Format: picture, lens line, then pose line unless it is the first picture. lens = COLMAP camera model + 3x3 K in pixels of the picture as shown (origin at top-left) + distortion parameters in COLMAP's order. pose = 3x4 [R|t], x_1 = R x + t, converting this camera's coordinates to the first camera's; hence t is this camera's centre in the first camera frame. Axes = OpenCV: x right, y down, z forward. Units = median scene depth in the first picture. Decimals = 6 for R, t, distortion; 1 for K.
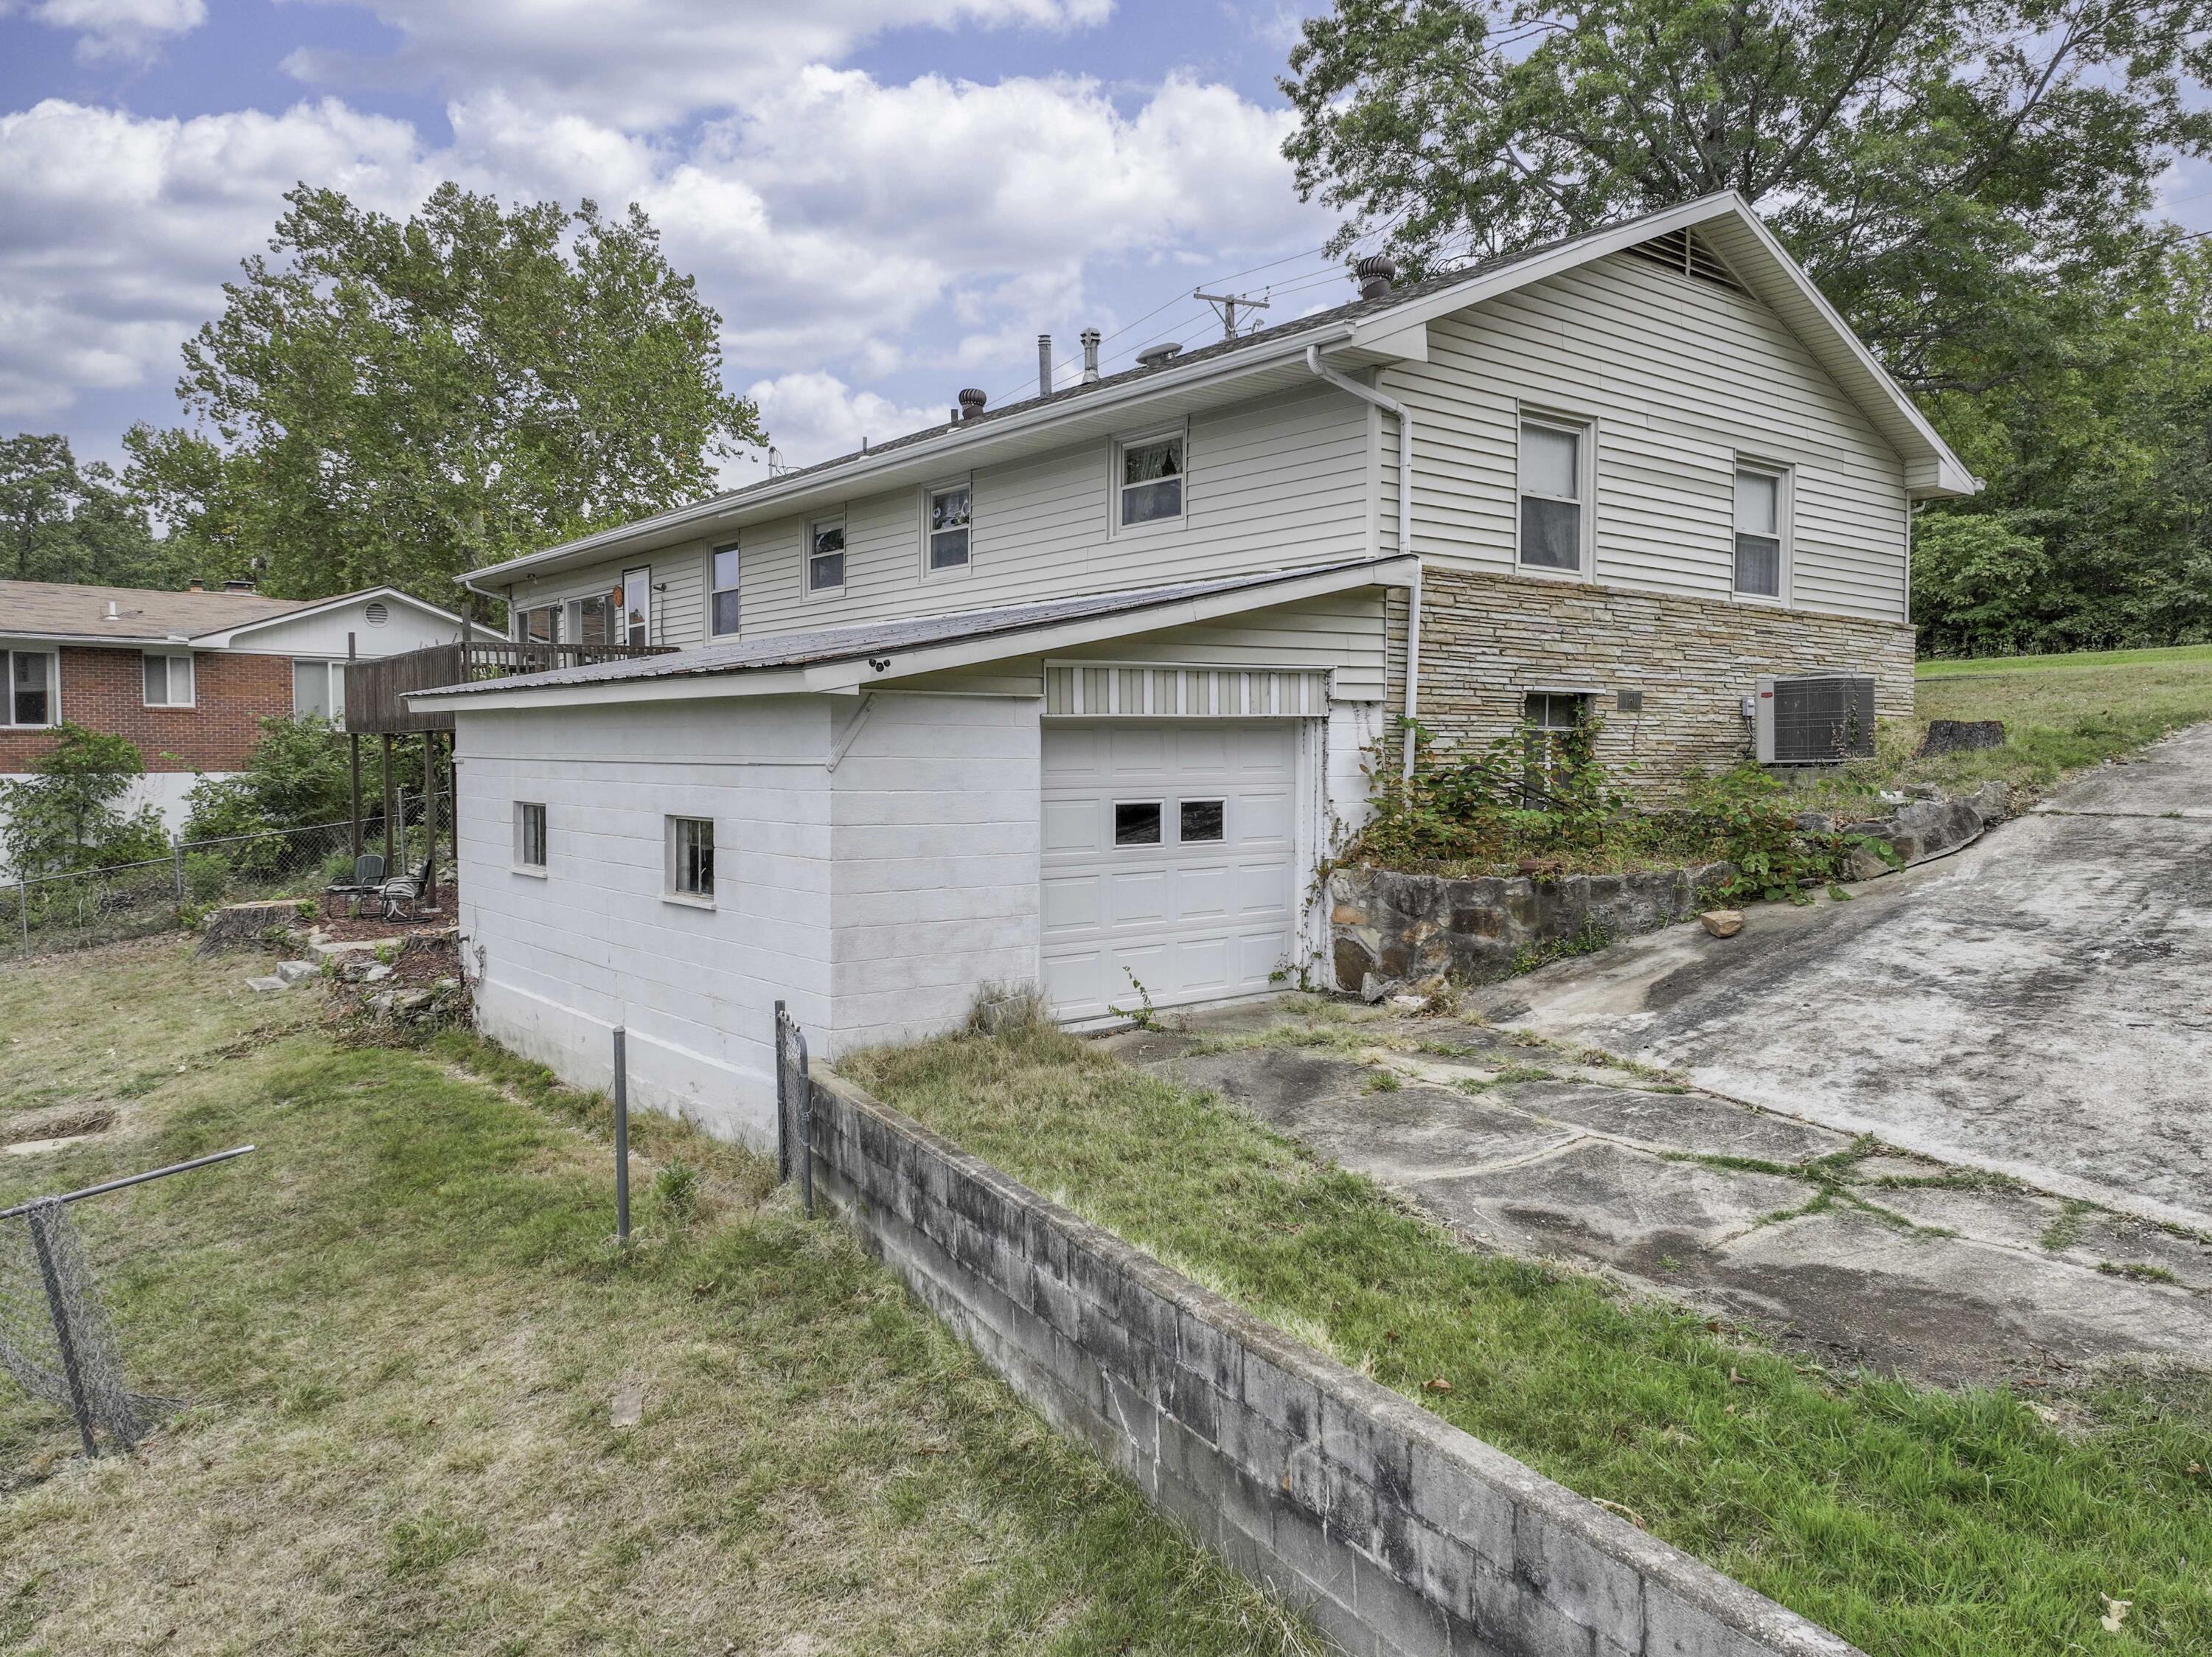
lens RADIAL K [[1589.0, 0, 1106.0], [0, 1589.0, 828.5], [0, 0, 1]] dist [-0.004867, -0.001484]
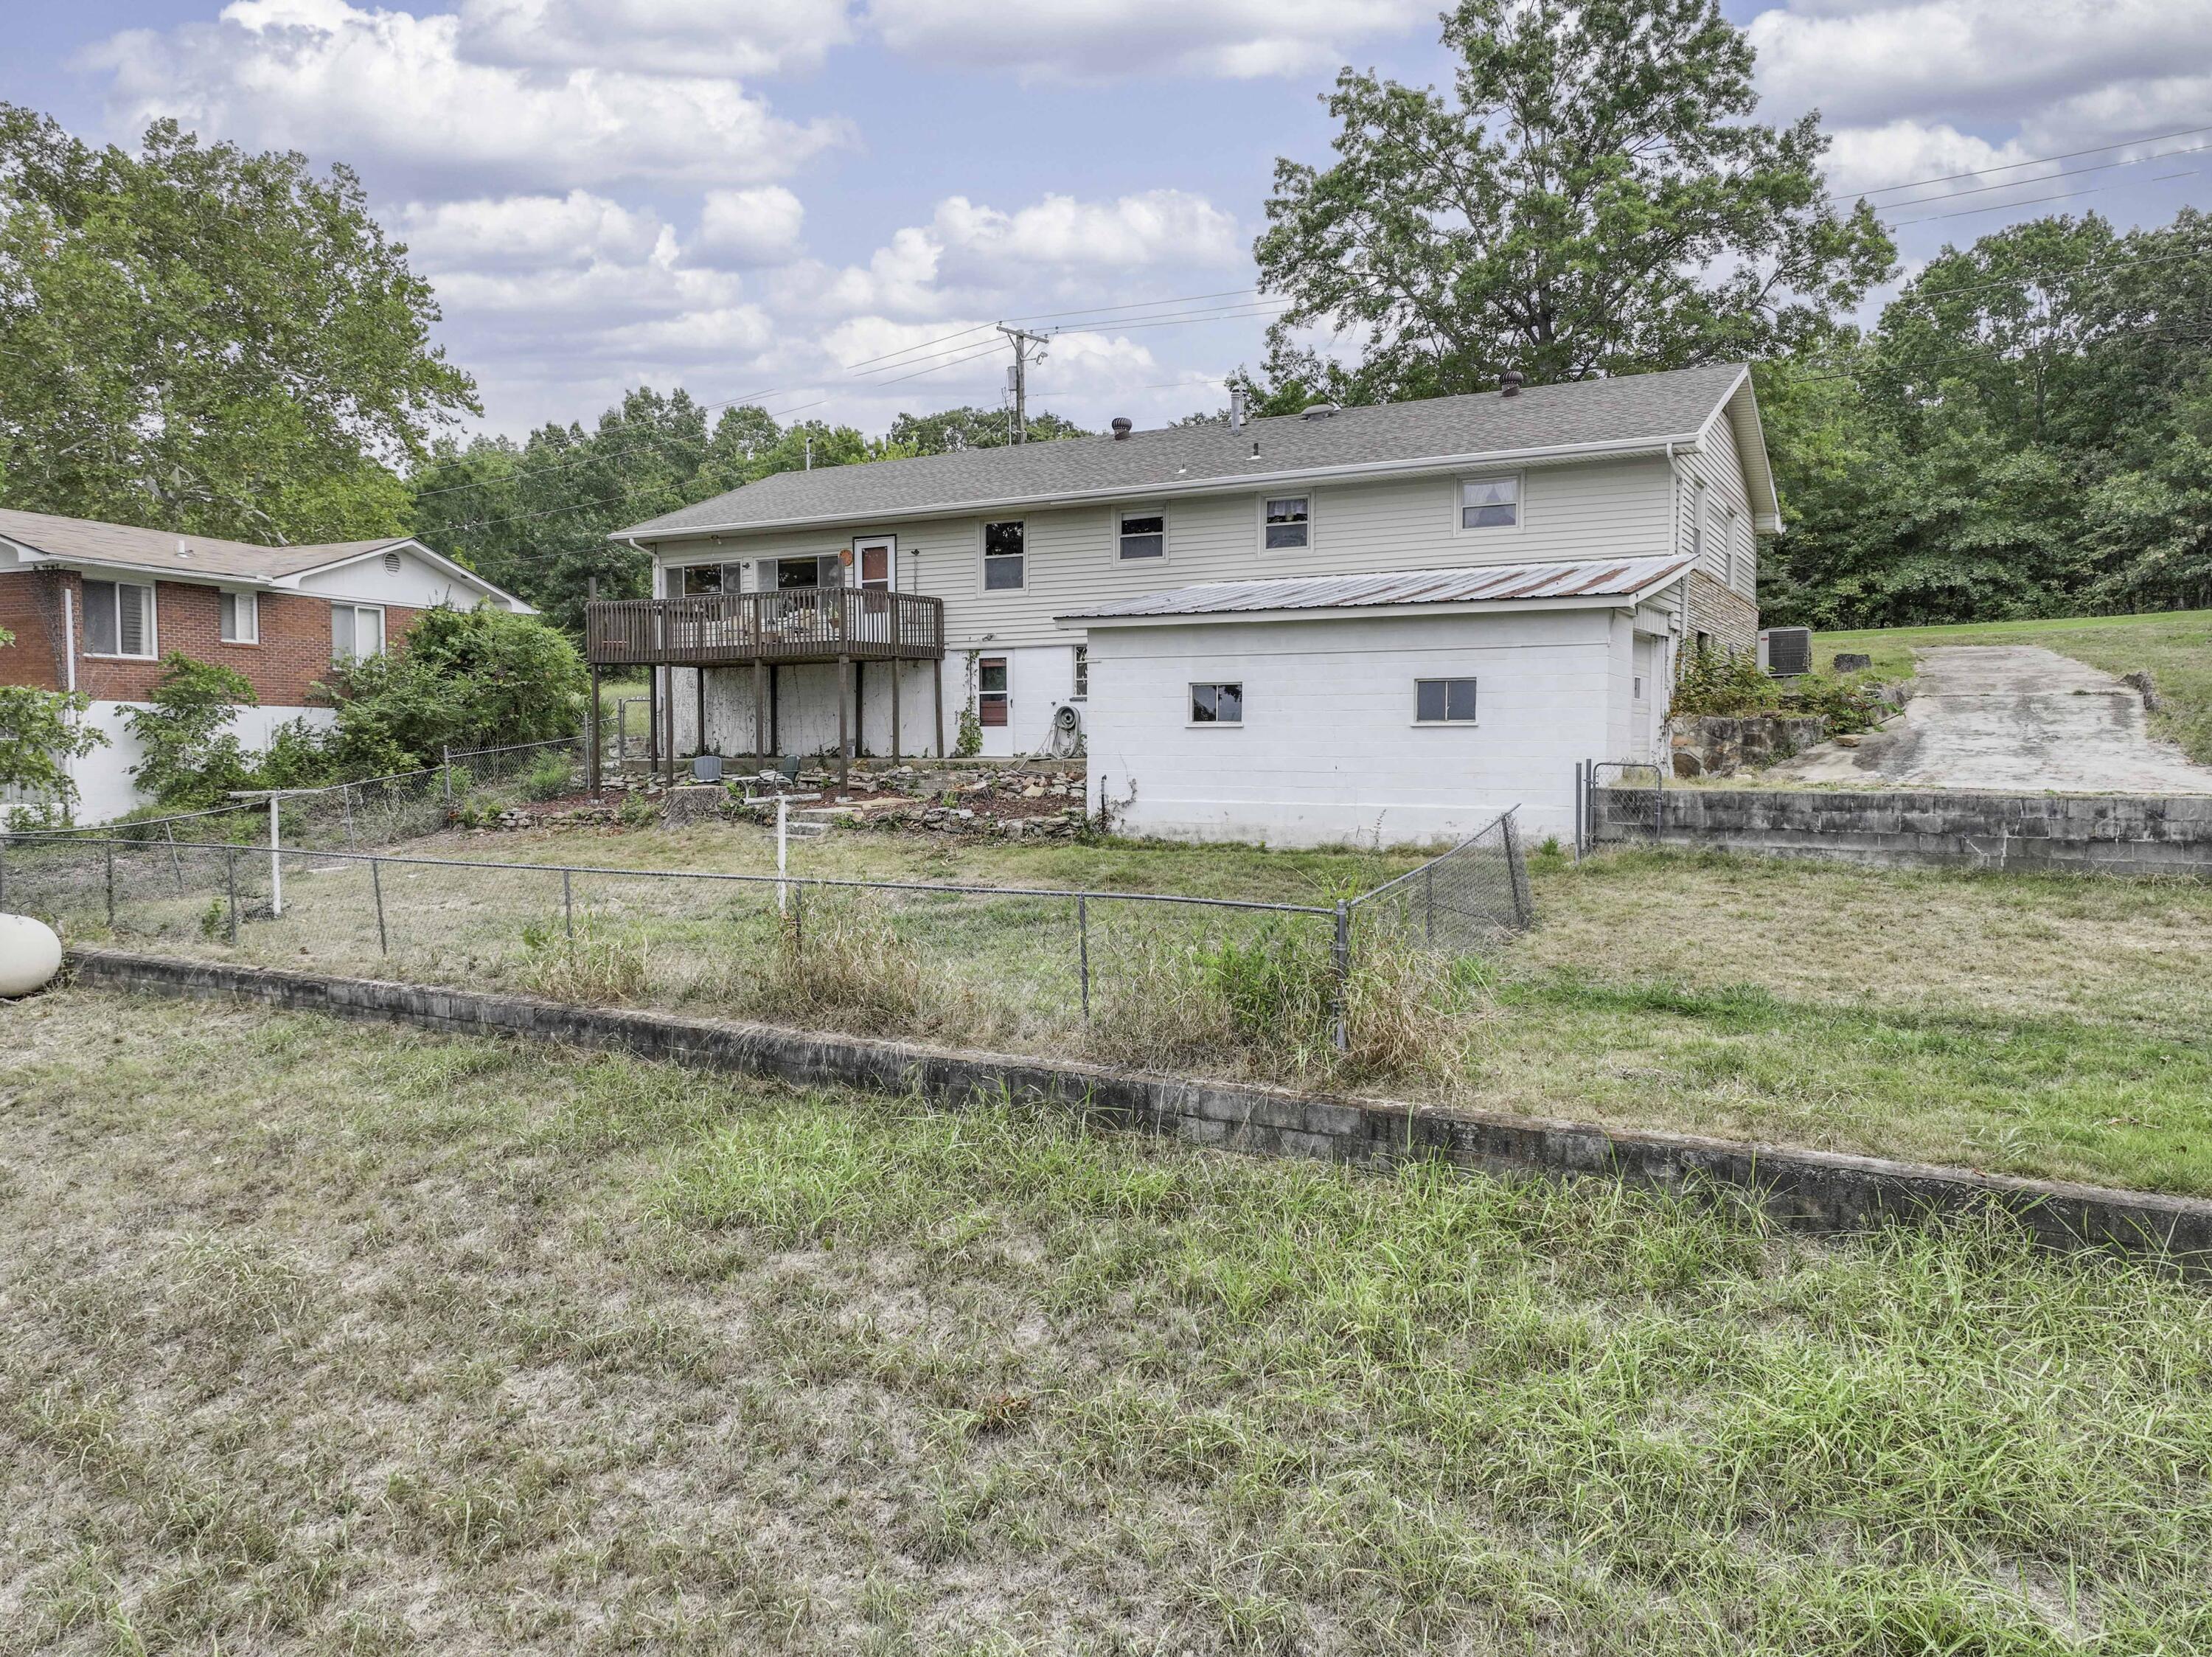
lens RADIAL K [[1592.6, 0, 1106.0], [0, 1592.6, 828.5], [0, 0, 1]] dist [0.005541, 0.002072]
pose [[0.925564, -0.018720, 0.378129, -1.223034], [0.018474, 0.999820, 0.004280, 0.139648], [-0.378141, 0.003024, 0.925743, -0.521099]]
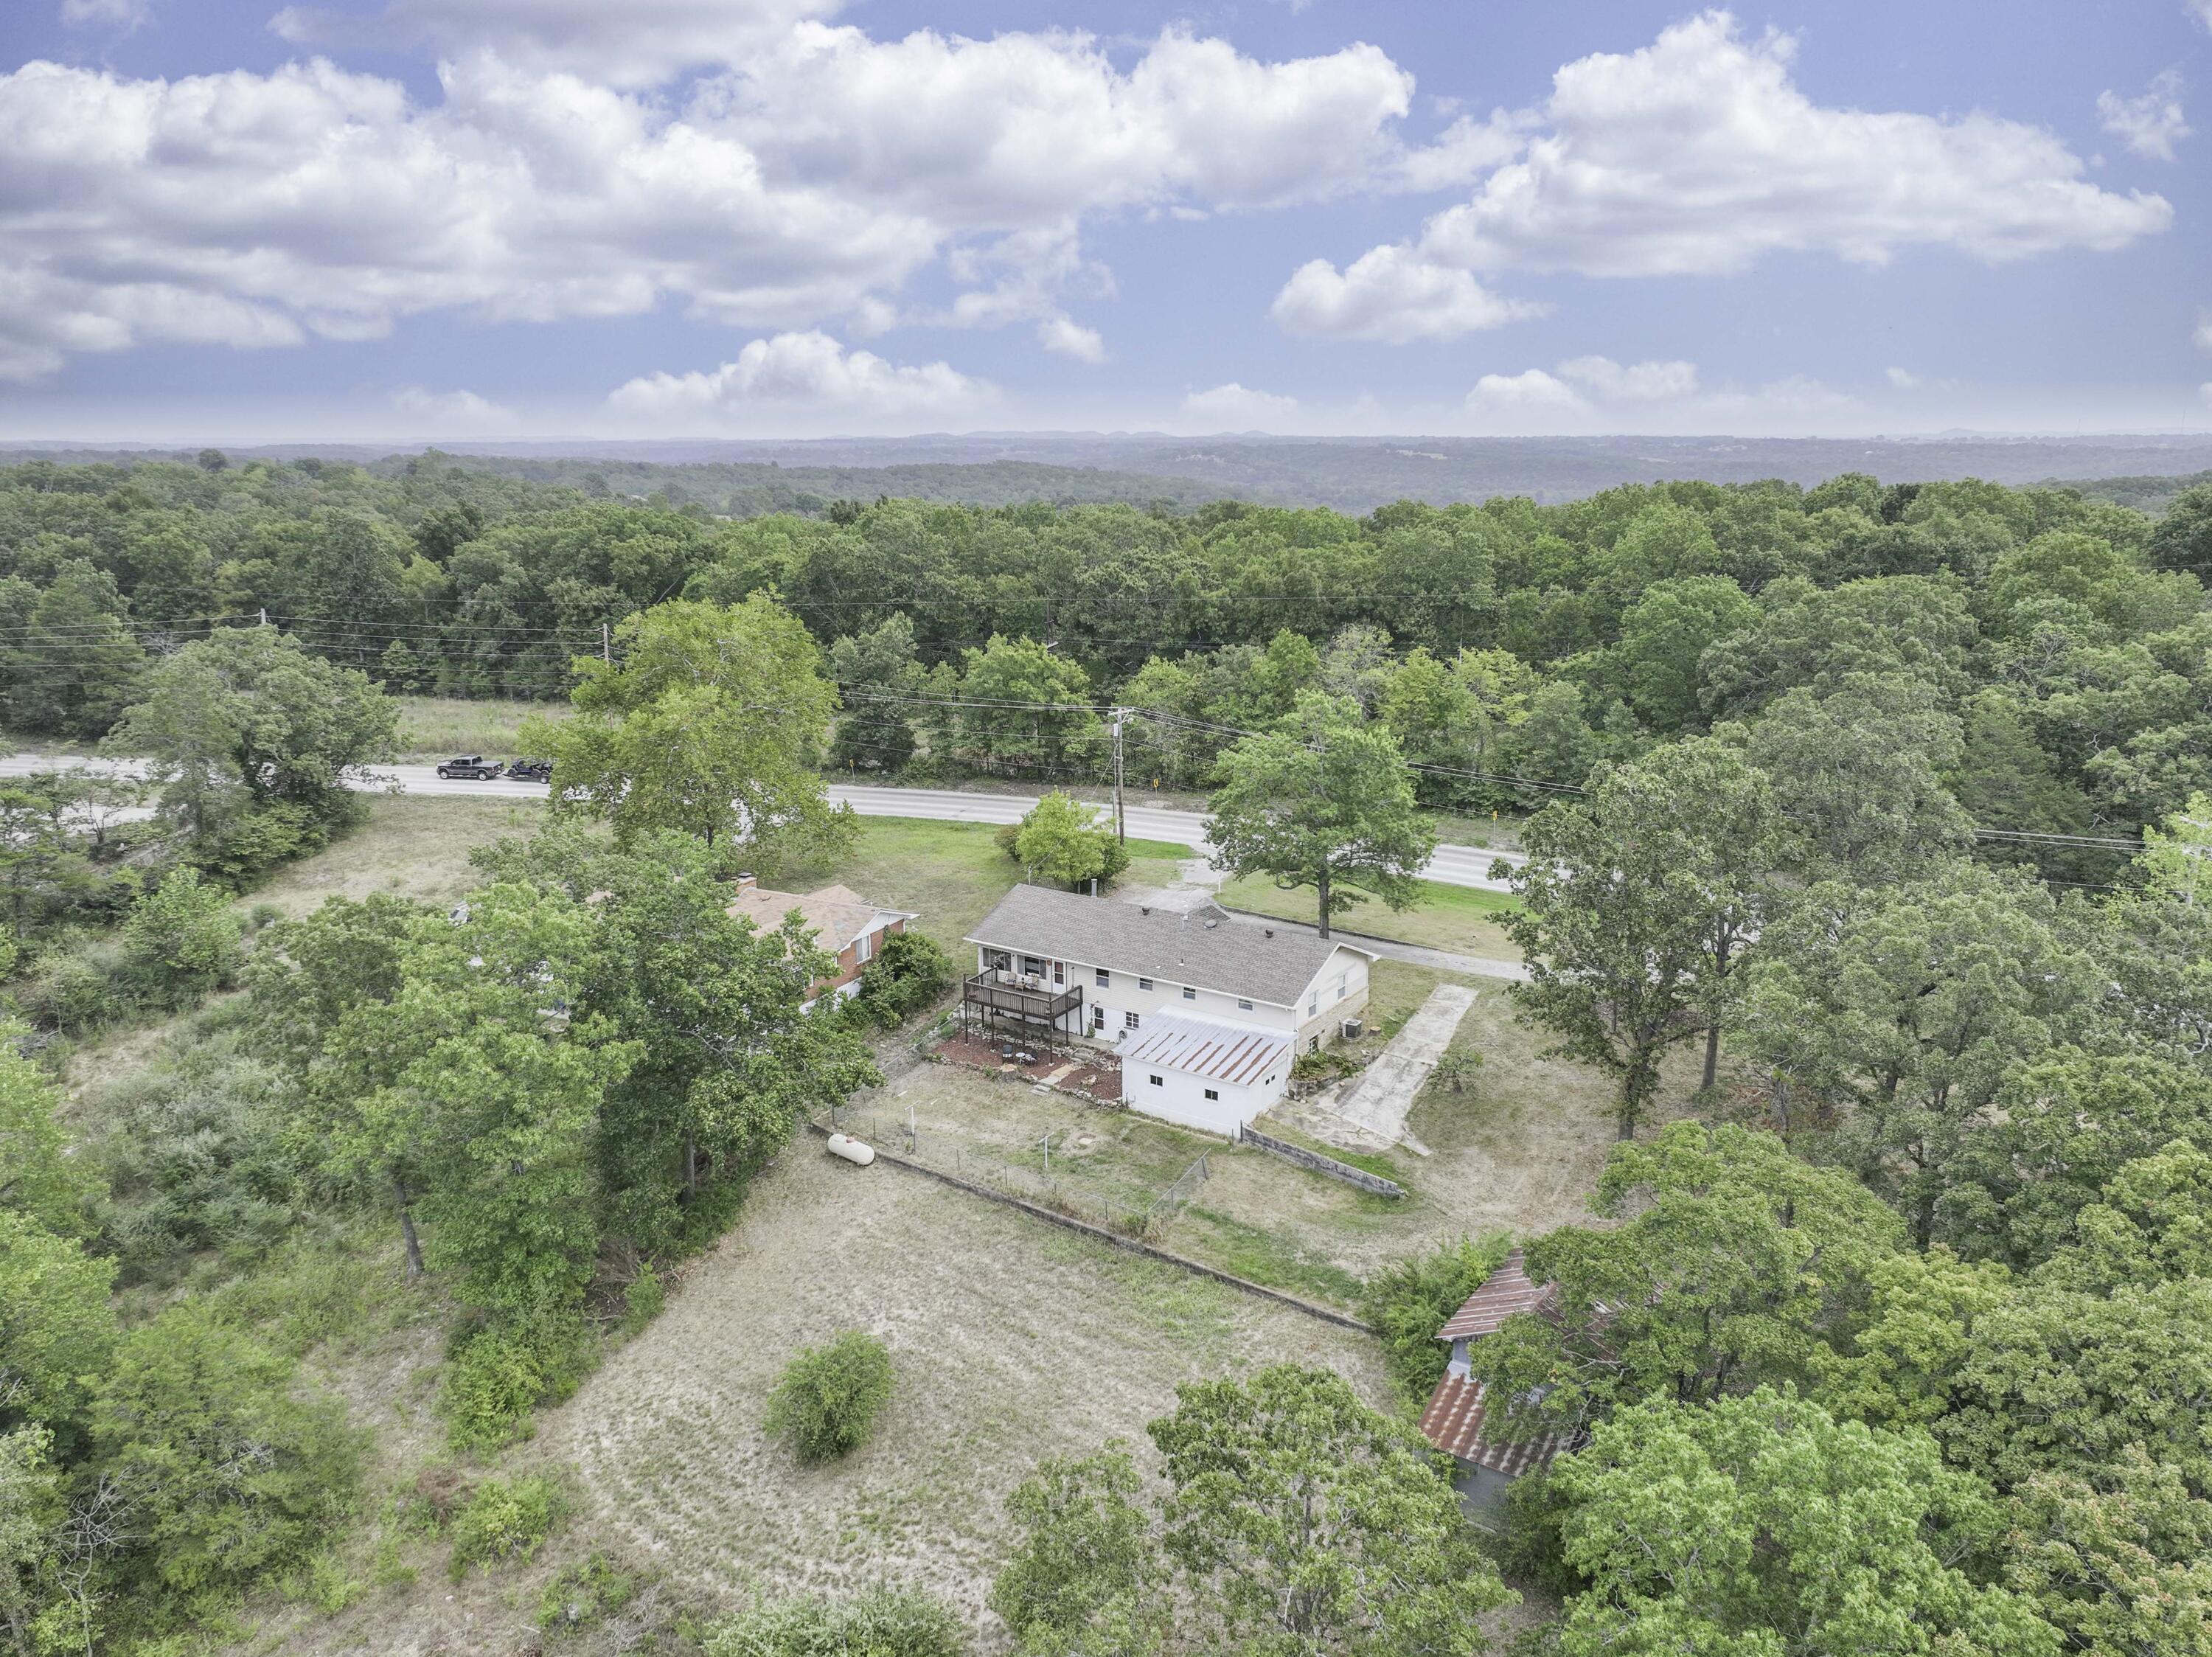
lens RADIAL K [[1578.4, 0, 1098.9], [0, 1578.4, 827.5], [0, 0, 1]] dist [0.006292, -0.000316]
pose [[0.956682, -0.075854, 0.281080, -2.444279], [0.022441, 0.981802, 0.188575, -2.323132], [-0.290269, -0.174099, 0.940975, -4.922880]]
